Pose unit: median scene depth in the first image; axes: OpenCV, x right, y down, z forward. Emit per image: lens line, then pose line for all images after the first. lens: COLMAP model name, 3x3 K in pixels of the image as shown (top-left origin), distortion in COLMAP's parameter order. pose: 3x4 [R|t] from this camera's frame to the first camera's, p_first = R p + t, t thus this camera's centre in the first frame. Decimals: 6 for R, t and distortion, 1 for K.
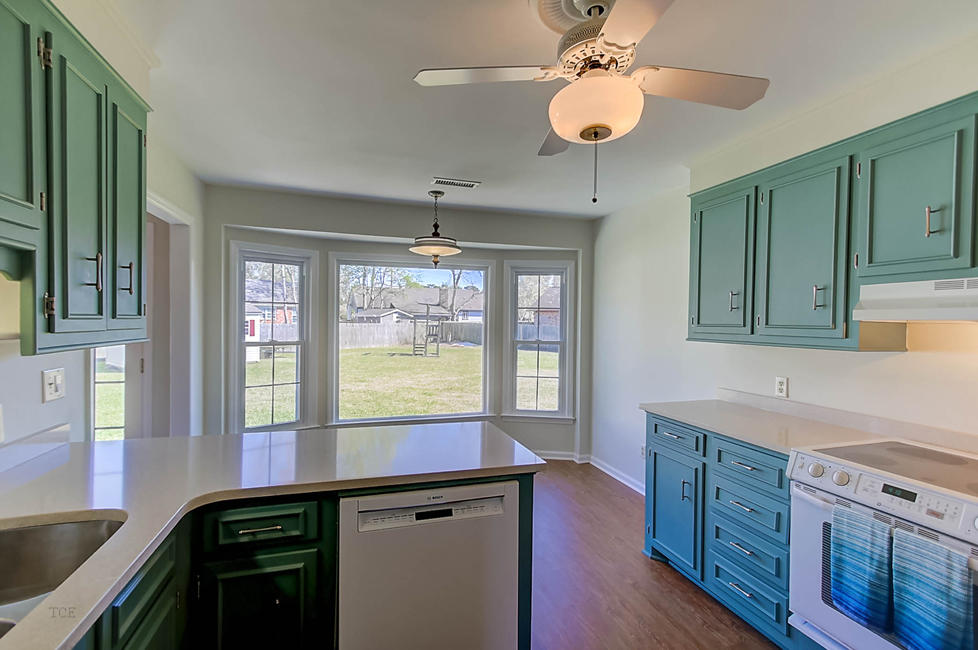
lens RADIAL K [[446.5, 0, 488.0], [0, 446.5, 328.9], [0, 0, 1]] dist [-0.000323, 0.001239]
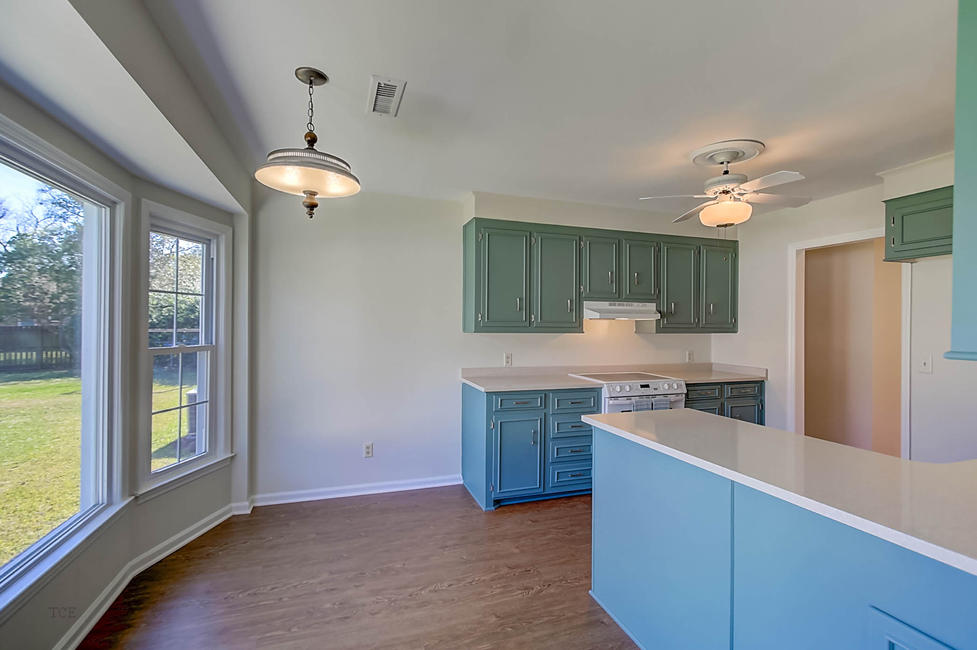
lens RADIAL K [[446.0, 0, 487.5], [0, 446.0, 328.9], [0, 0, 1]] dist [-0.000323, 0.001239]
pose [[-0.018635, -0.024048, 0.999537, -0.674422], [0.008342, 0.999672, 0.024206, -0.012467], [-0.999792, 0.008789, -0.018429, 0.818880]]
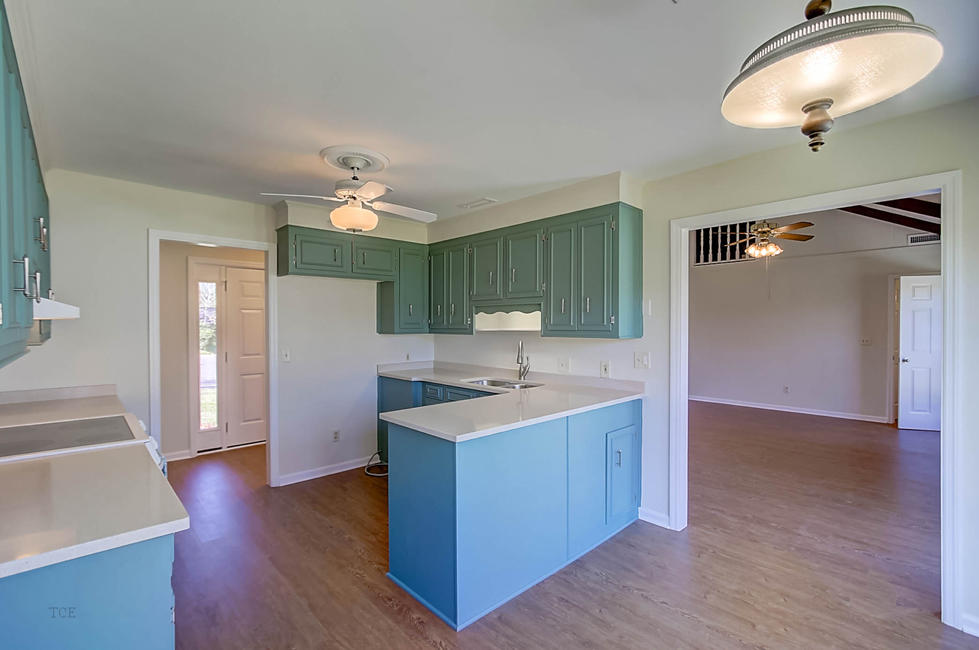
lens RADIAL K [[446.9, 0, 488.5], [0, 446.9, 328.9], [0, 0, 1]] dist [-0.000323, 0.001239]
pose [[-0.902443, -0.008702, -0.430720, 0.219082], [-0.018990, 0.999628, 0.019592, -0.016829], [0.430390, 0.025860, -0.902273, 1.211175]]
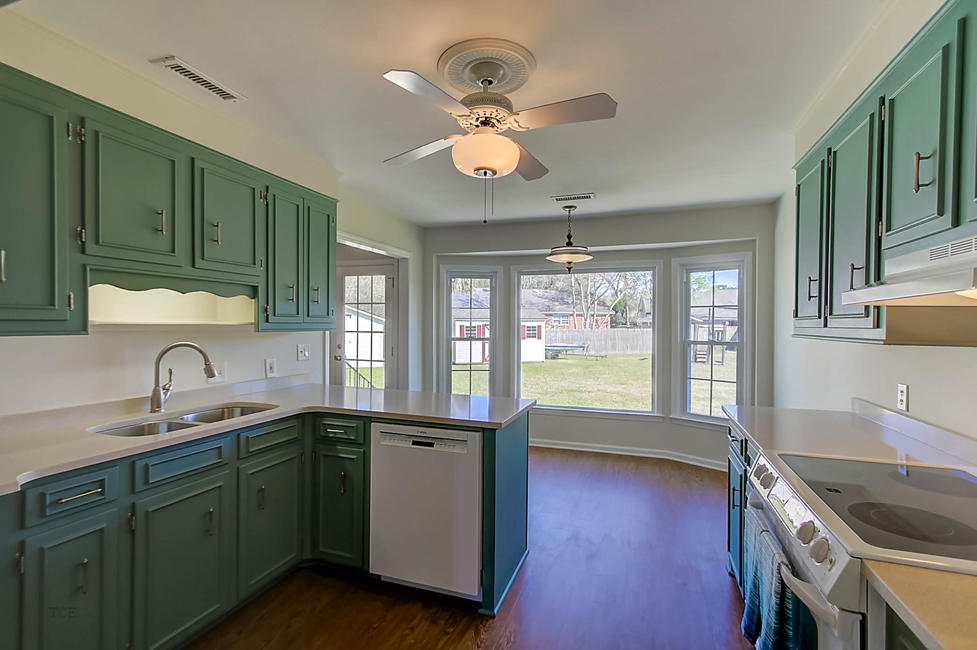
lens RADIAL K [[446.0, 0, 487.5], [0, 446.0, 328.9], [0, 0, 1]] dist [-0.000323, 0.001239]
pose [[0.794451, -0.001975, -0.607325, 0.416206], [-0.006511, 0.999910, -0.011768, 0.020330], [0.607293, 0.013303, 0.794366, -0.026688]]
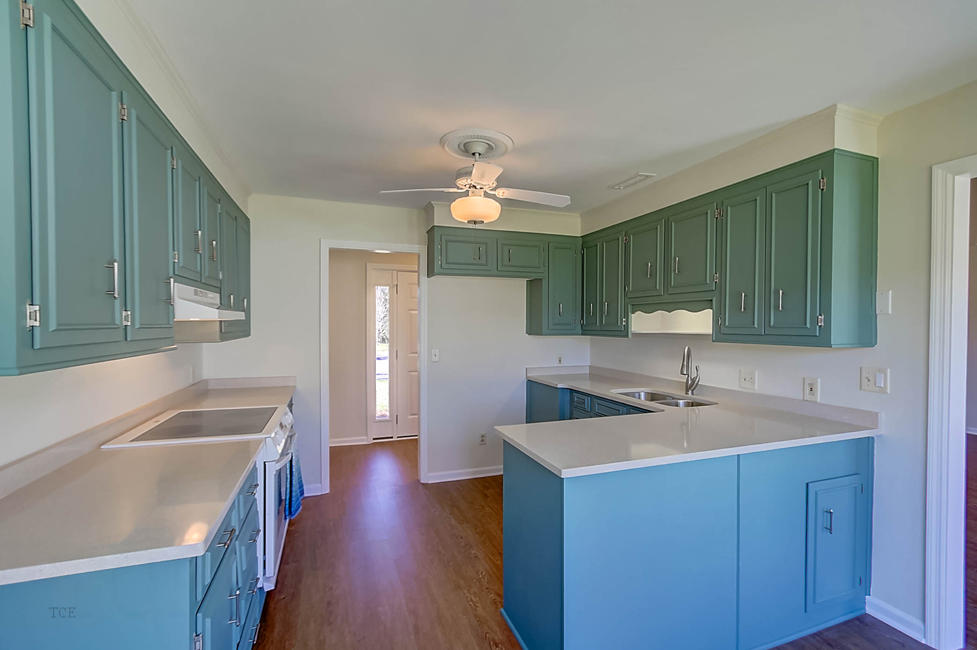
lens RADIAL K [[446.0, 0, 487.5], [0, 446.0, 328.9], [0, 0, 1]] dist [-0.000323, 0.001239]
pose [[-0.999147, -0.016701, -0.037775, 0.099047], [-0.017737, 0.999471, 0.027266, -0.019046], [0.037300, 0.027913, -0.998914, 1.116651]]
